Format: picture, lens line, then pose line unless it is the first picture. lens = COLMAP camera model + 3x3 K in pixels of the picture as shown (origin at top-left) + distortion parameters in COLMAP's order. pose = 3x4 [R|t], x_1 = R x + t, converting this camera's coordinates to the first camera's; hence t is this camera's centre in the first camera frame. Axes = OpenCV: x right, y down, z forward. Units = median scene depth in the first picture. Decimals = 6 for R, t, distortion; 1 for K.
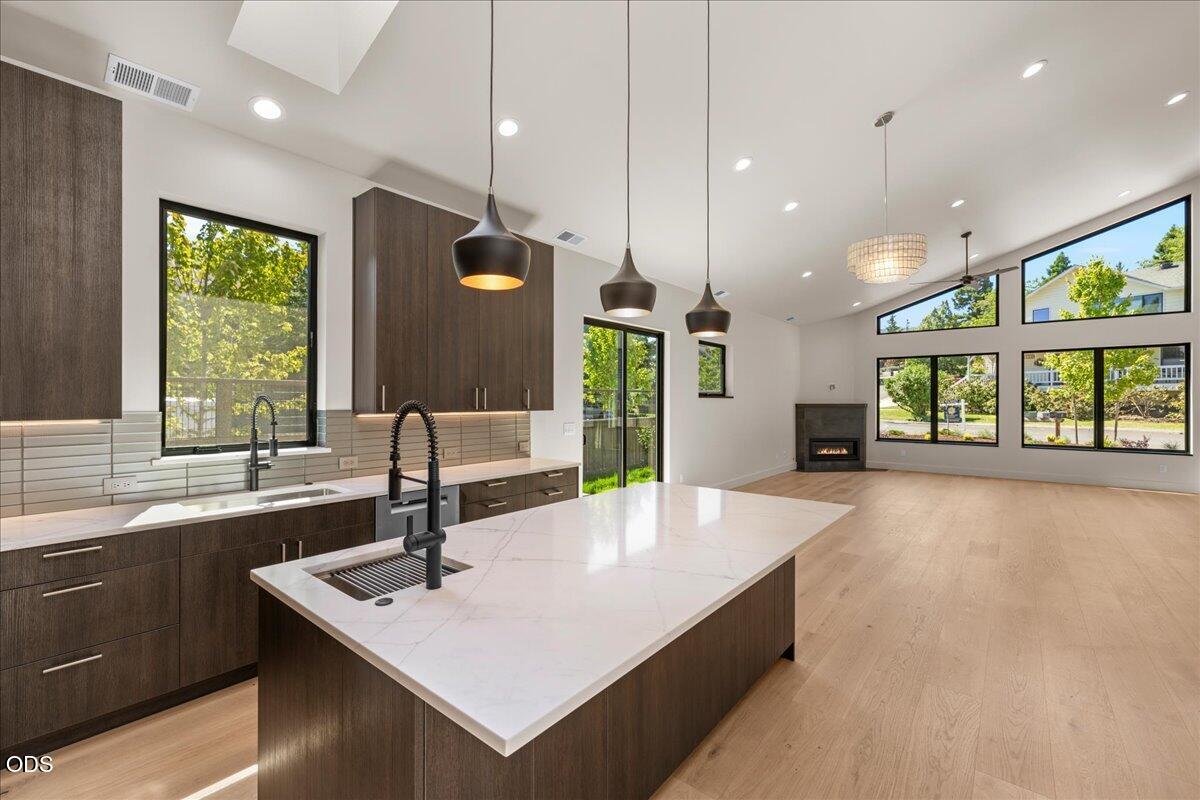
lens RADIAL K [[505.0, 0, 598.9], [0, 505.0, 398.0], [0, 0, 1]] dist [0.011046, -0.000035]
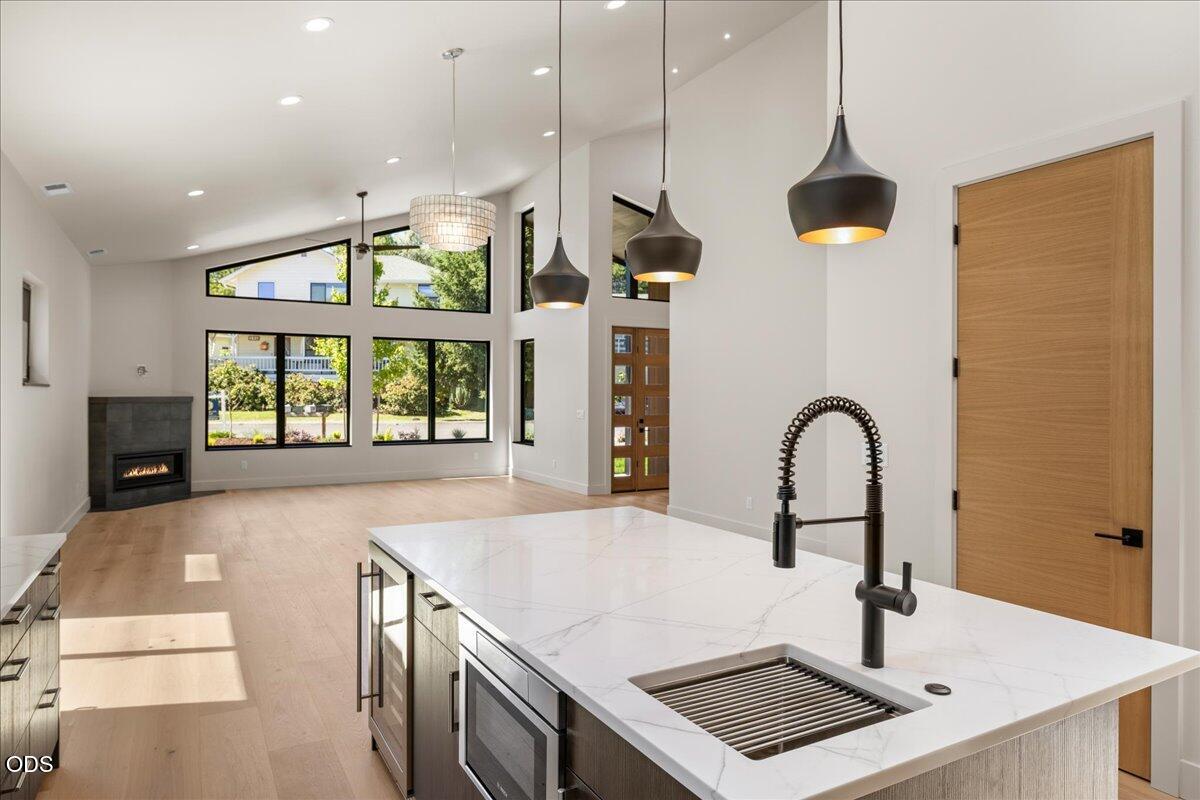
lens RADIAL K [[739.6, 0, 597.6], [0, 739.6, 400.1], [0, 0, 1]] dist [-0.009029, 0.000063]
pose [[0.364179, -0.007345, 0.931300, -0.193040], [-0.008194, 0.999905, 0.011090, 0.000566], [-0.931293, -0.011670, 0.364085, 0.139277]]
